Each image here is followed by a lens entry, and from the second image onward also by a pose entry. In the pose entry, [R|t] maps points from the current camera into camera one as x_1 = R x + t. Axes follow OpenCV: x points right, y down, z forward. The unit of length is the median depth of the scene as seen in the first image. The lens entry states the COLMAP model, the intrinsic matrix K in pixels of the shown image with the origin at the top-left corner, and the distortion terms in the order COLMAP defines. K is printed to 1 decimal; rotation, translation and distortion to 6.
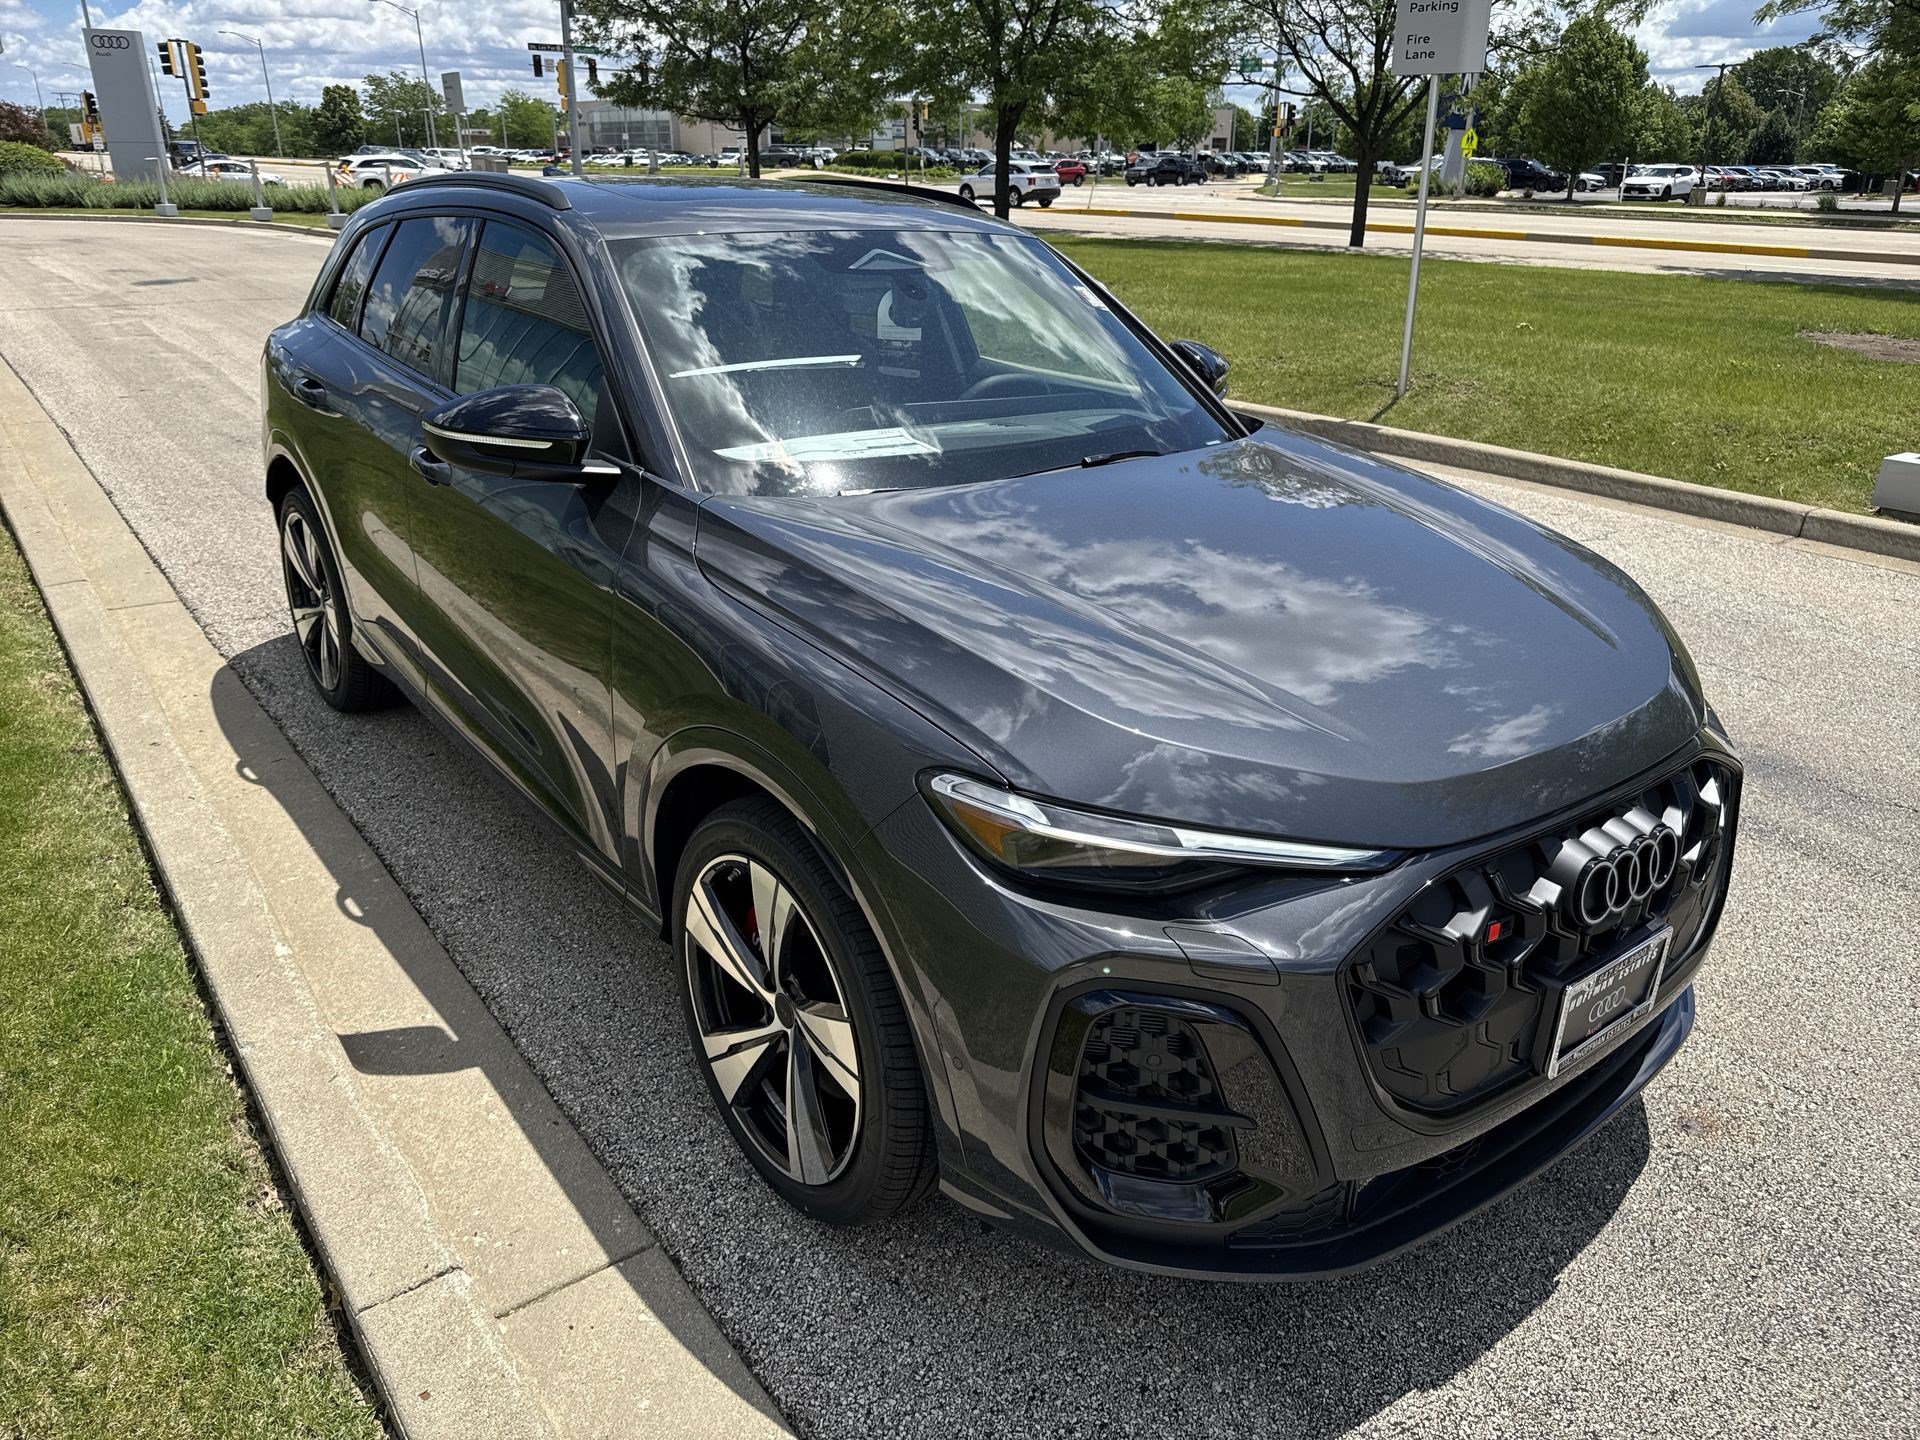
lens RADIAL K [[1370.8, 0, 960.0], [0, 1370.8, 720.0], [0, 0, 1]] dist [0.000445, -0.003867]
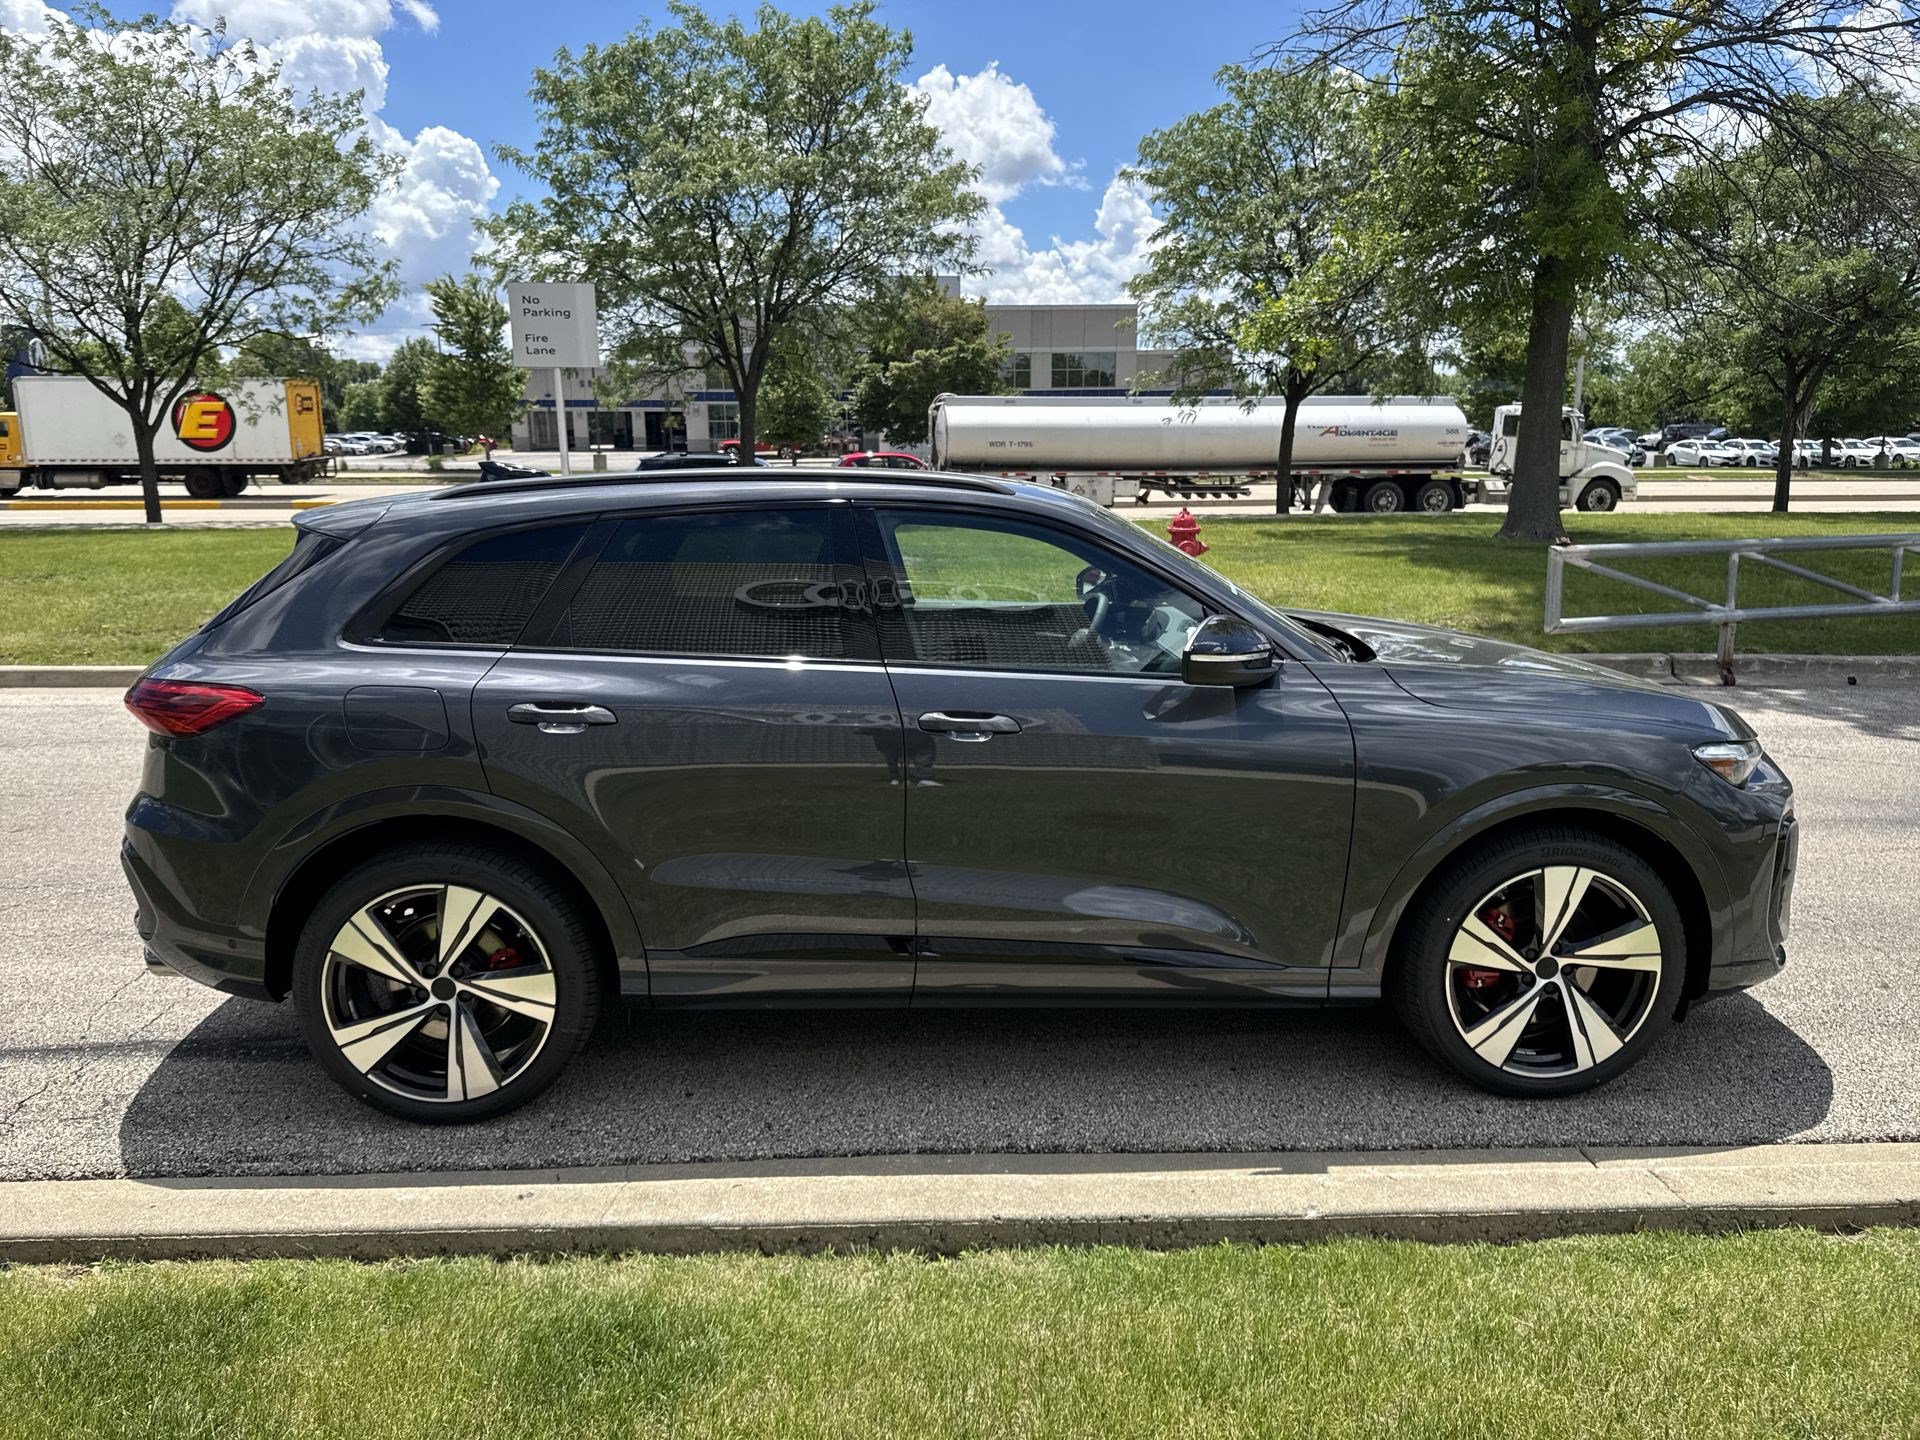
lens RADIAL K [[1371.4, 0, 954.1], [0, 1371.4, 717.5], [0, 0, 1]] dist [-0.000482, -0.003190]
pose [[0.585614, -0.179481, 0.790470, -1.591399], [0.319224, 0.947438, -0.021373, -0.221828], [-0.745086, 0.264854, 0.612128, 0.448221]]
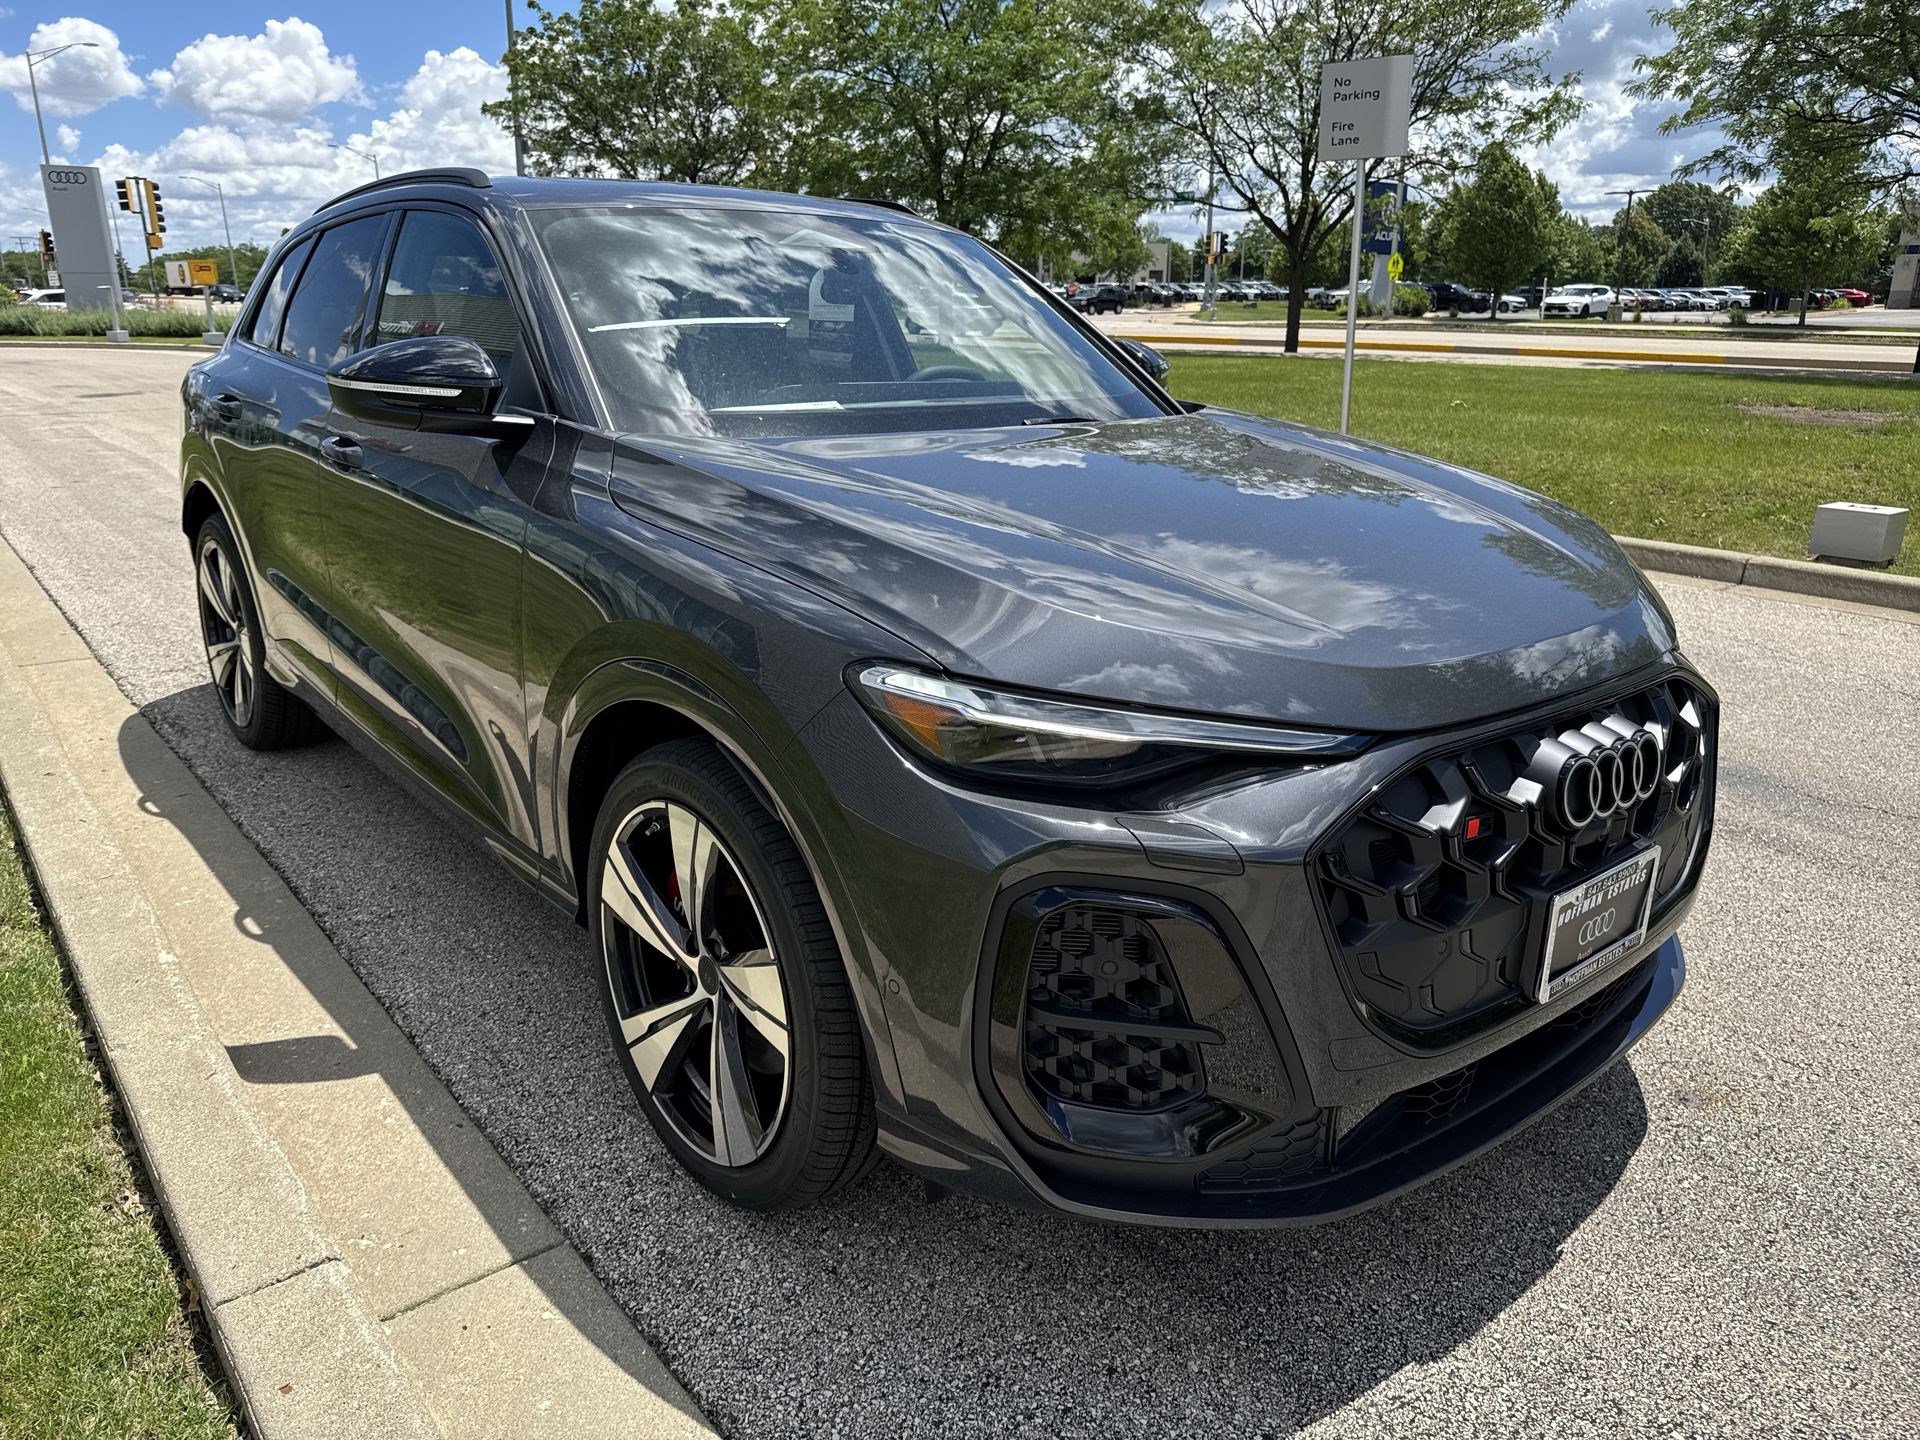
lens RADIAL K [[1371.4, 0, 954.1], [0, 1371.4, 717.5], [0, 0, 1]] dist [-0.000482, -0.003190]
pose [[0.999402, -0.019261, 0.028712, 0.012279], [0.021715, 0.995903, -0.087781, 0.117971], [-0.026903, 0.088352, 0.995726, 0.065944]]
